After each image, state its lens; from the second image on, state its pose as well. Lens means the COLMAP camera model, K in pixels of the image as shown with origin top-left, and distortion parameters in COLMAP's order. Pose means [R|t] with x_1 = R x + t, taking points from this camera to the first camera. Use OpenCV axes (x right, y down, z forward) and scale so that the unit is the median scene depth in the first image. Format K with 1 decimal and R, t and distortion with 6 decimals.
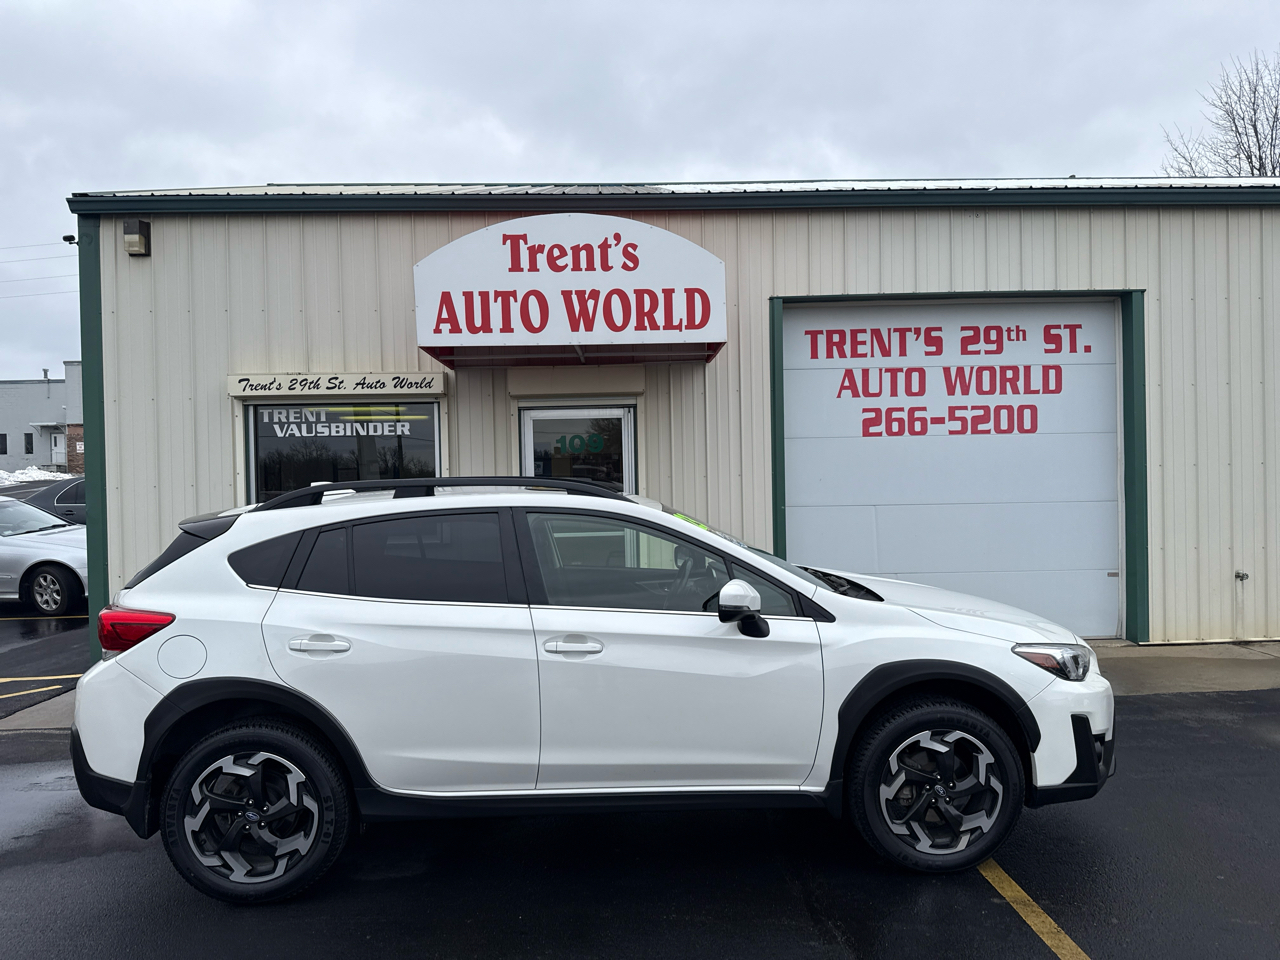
lens RADIAL K [[887.9, 0, 641.1], [0, 887.9, 480.6], [0, 0, 1]] dist [0.104666, -0.139263]
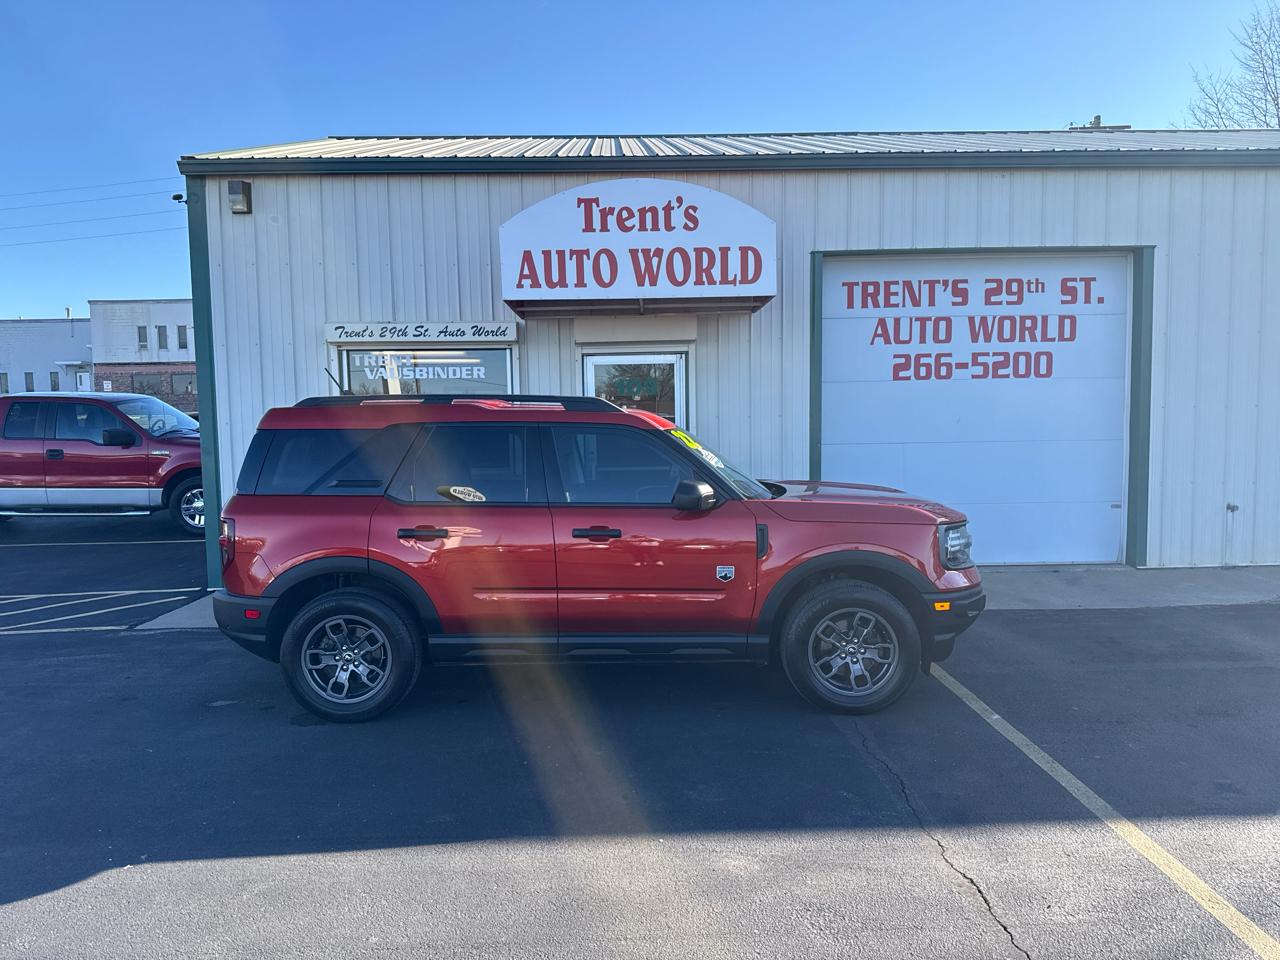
lens RADIAL K [[896.6, 0, 639.5], [0, 896.6, 484.2], [0, 0, 1]] dist [0.076305, -0.096090]
pose [[0.999909, 0.004858, -0.012589, -0.051039], [-0.003980, 0.997616, 0.068898, 0.003043], [0.012894, -0.068841, 0.997544, -0.124588]]
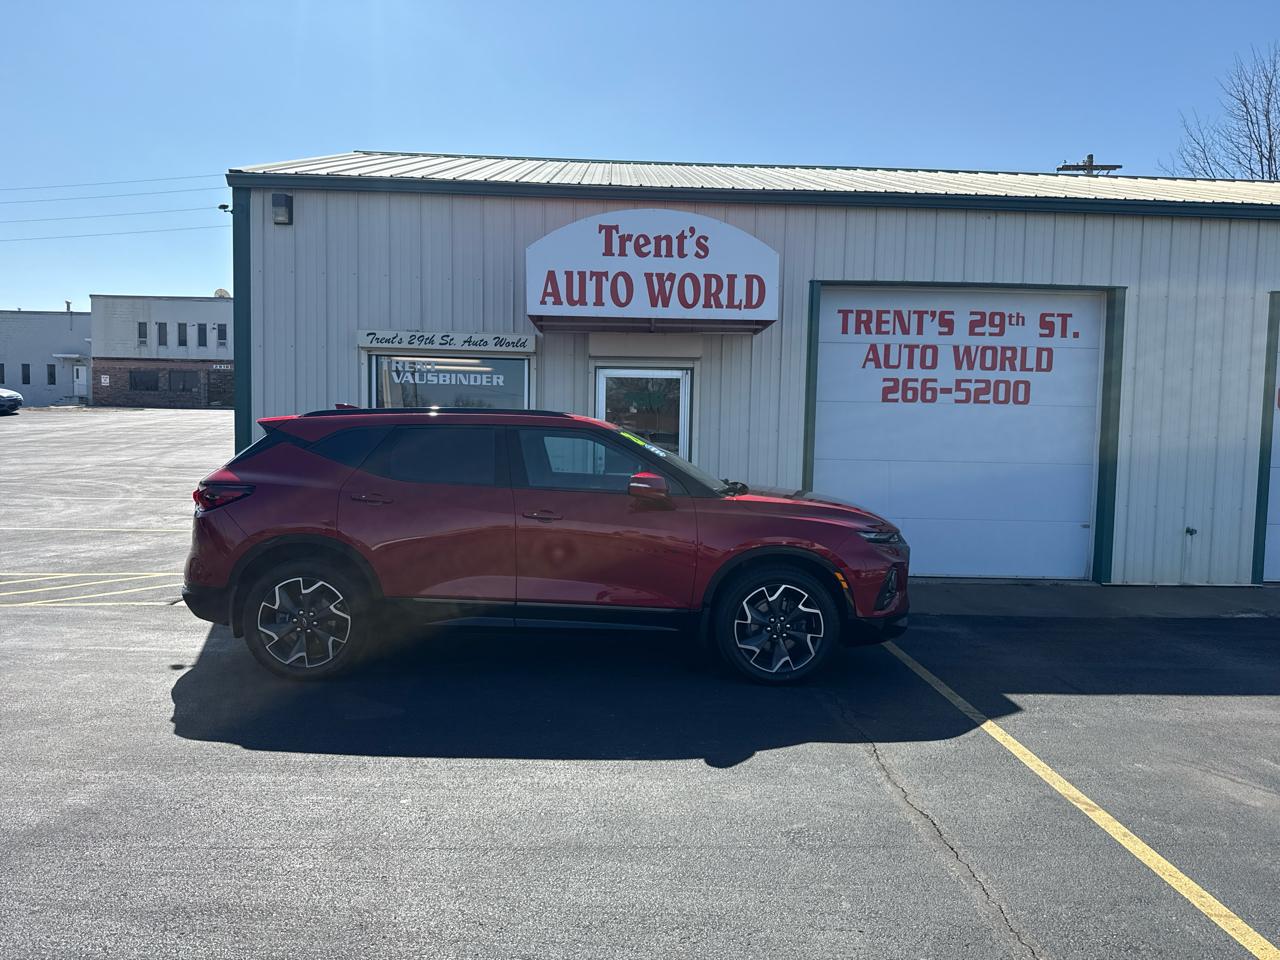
lens RADIAL K [[899.5, 0, 644.2], [0, 899.5, 482.7], [0, 0, 1]] dist [0.096834, -0.135375]
pose [[0.999198, 0.039971, 0.002205, -0.068104], [-0.040032, 0.997909, 0.050752, 0.009637], [-0.000172, -0.050800, 0.998709, -0.212509]]
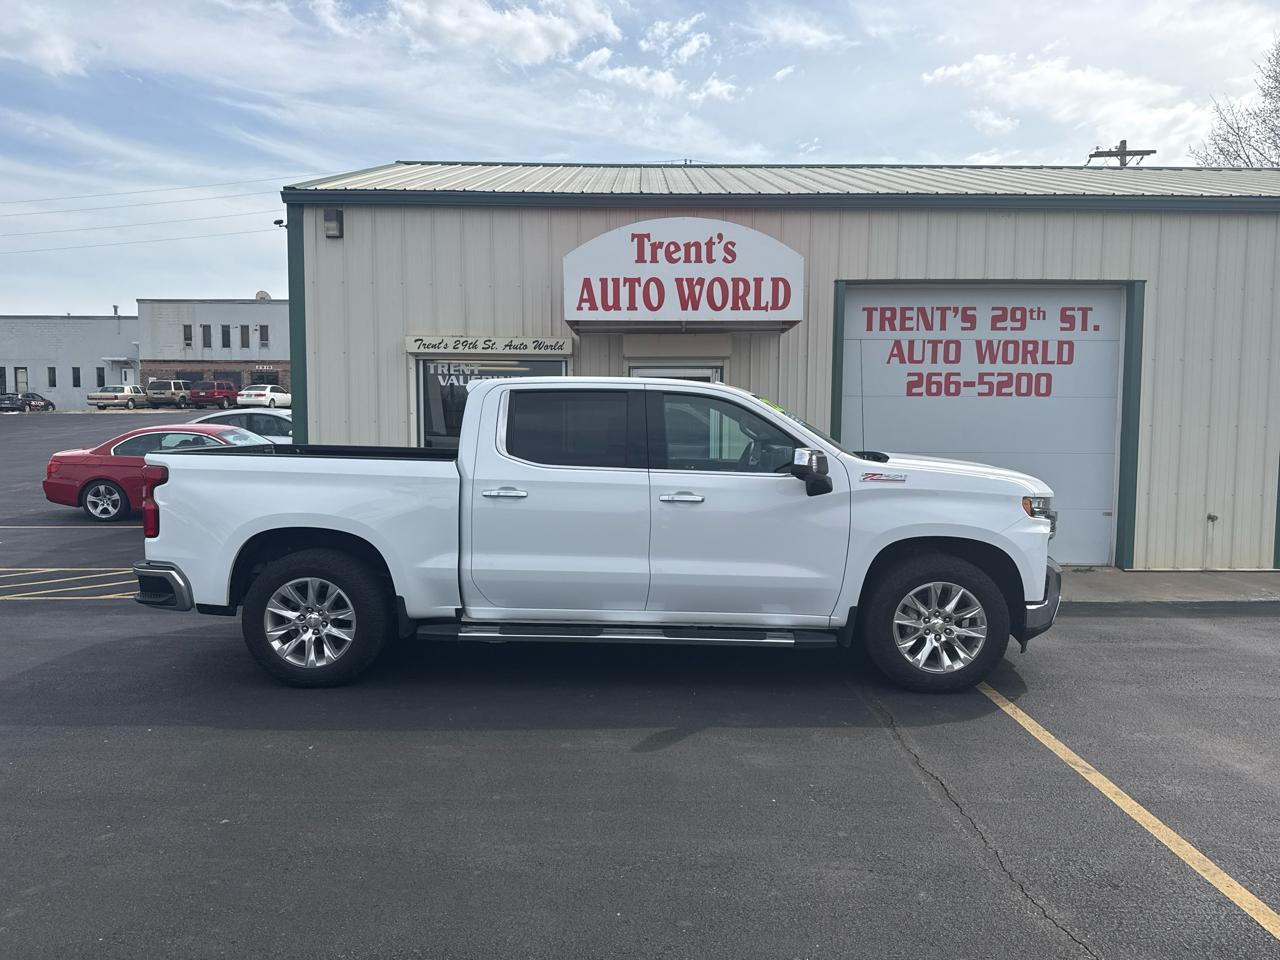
lens RADIAL K [[899.5, 0, 644.2], [0, 899.5, 482.7], [0, 0, 1]] dist [0.096834, -0.135375]
pose [[0.999012, 0.028329, -0.034233, -0.068006], [-0.026234, 0.997843, 0.060182, 0.003983], [0.035865, -0.059224, 0.997600, -0.270454]]
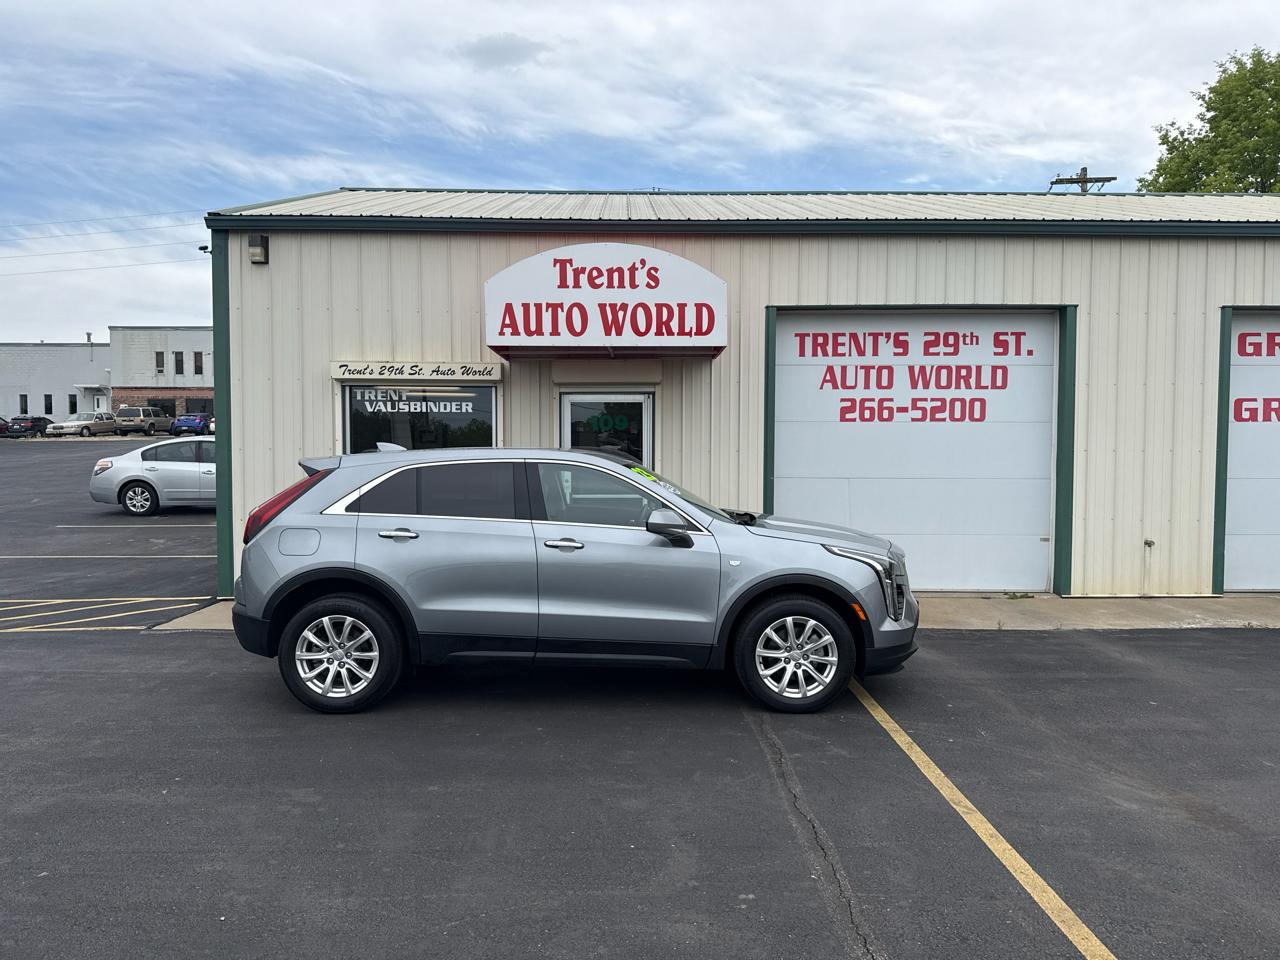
lens RADIAL K [[895.8, 0, 636.9], [0, 895.8, 483.2], [0, 0, 1]] dist [0.111595, -0.157724]
pose [[0.999392, 0.023899, -0.025374, 0.004209], [-0.023054, 0.999186, 0.033091, 0.000486], [0.026144, -0.032486, 0.999130, -0.247797]]
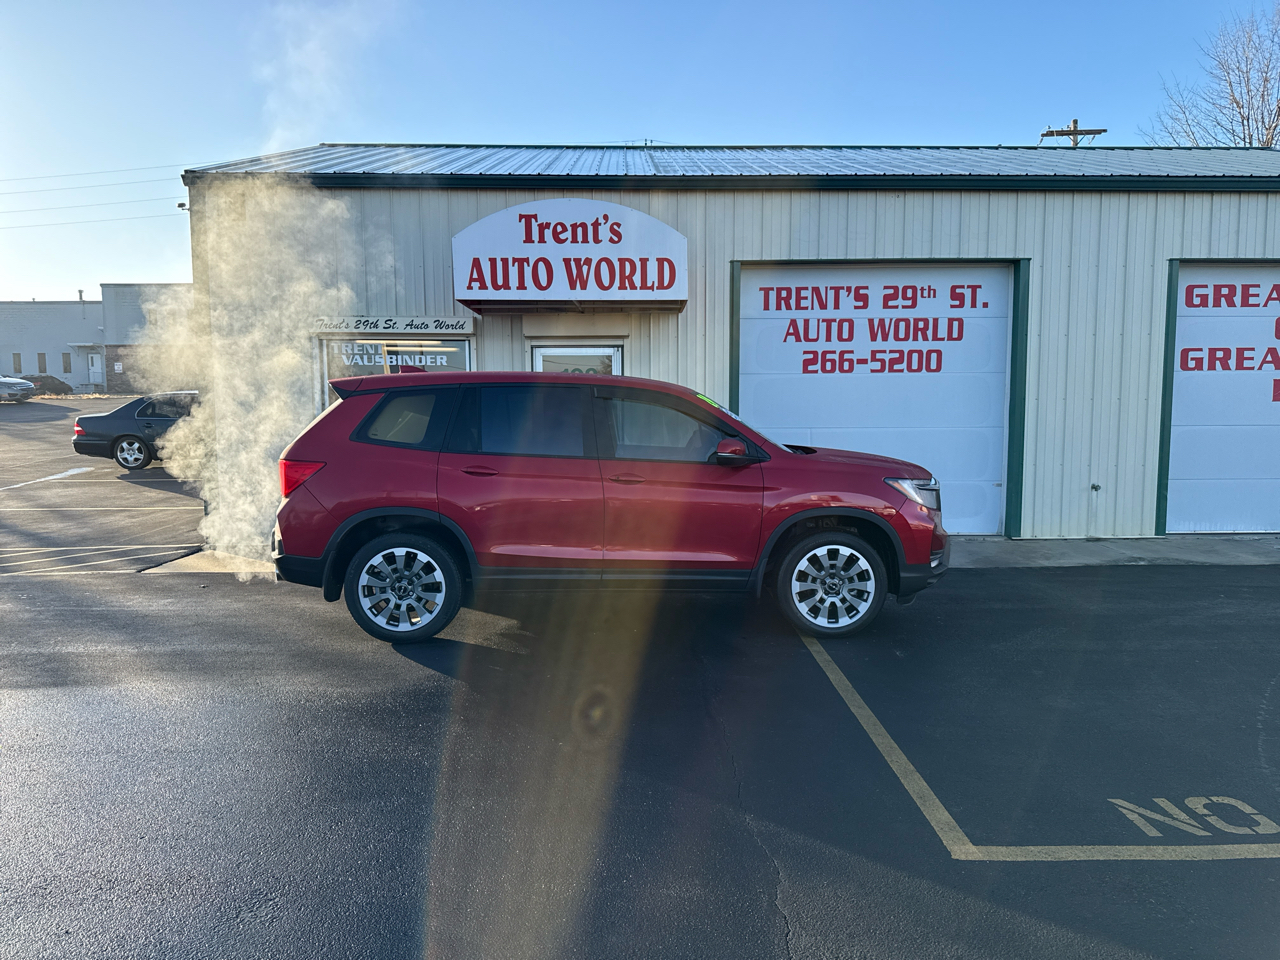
lens RADIAL K [[899.2, 0, 649.7], [0, 899.2, 486.3], [0, 0, 1]] dist [0.097022, -0.138453]
pose [[0.999707, 0.019404, -0.014443, 0.054502], [-0.018145, 0.996408, 0.082712, 0.008900], [0.015996, -0.082426, 0.996469, -0.303525]]
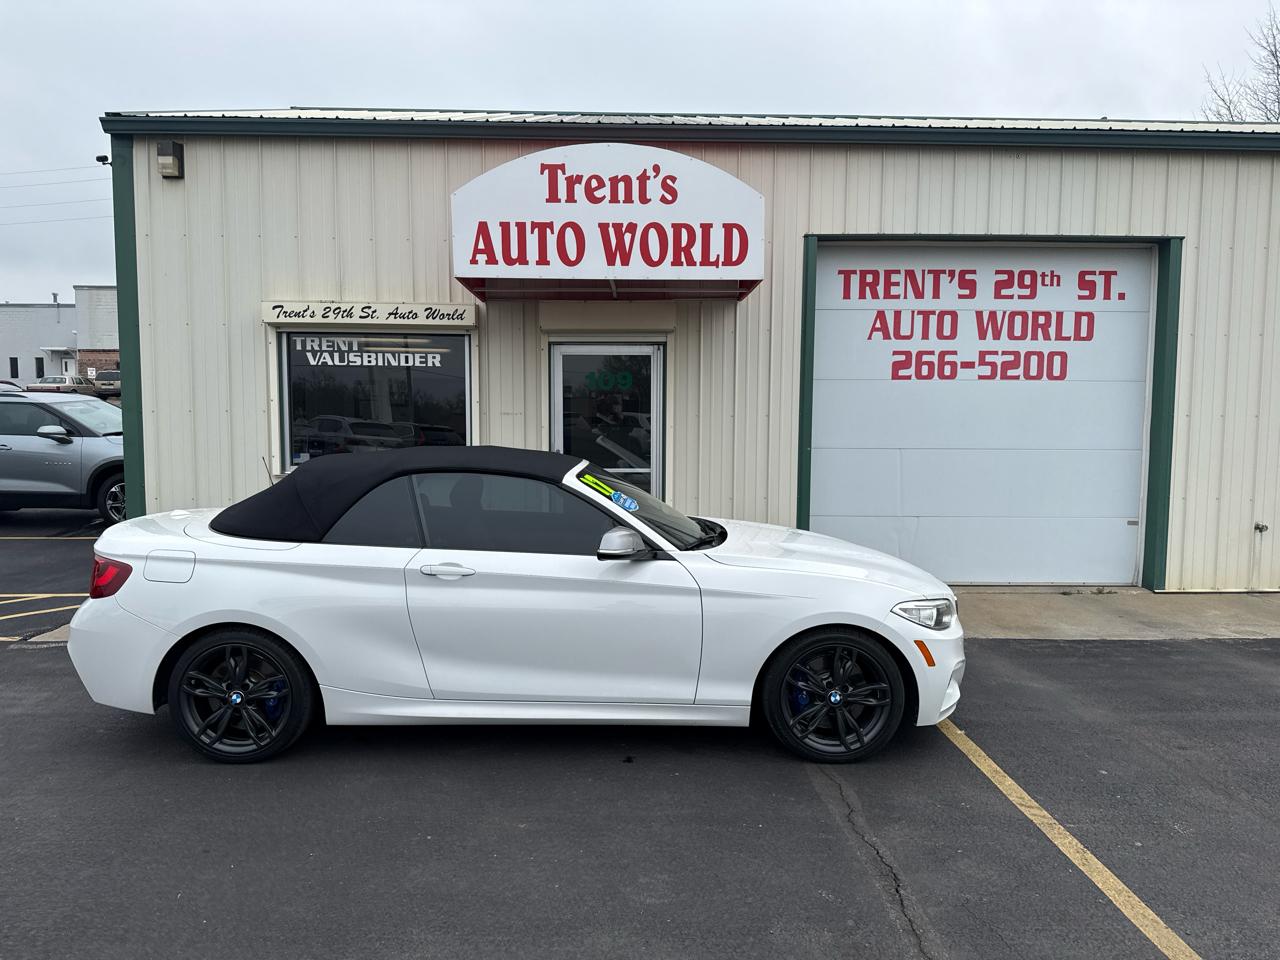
lens RADIAL K [[893.8, 0, 638.1], [0, 893.8, 484.1], [0, 0, 1]] dist [0.064646, -0.077708]
pose [[0.999626, 0.026087, -0.008236, -0.024841], [-0.025451, 0.997245, 0.069674, 0.004826], [0.010031, -0.069438, 0.997536, -0.012965]]
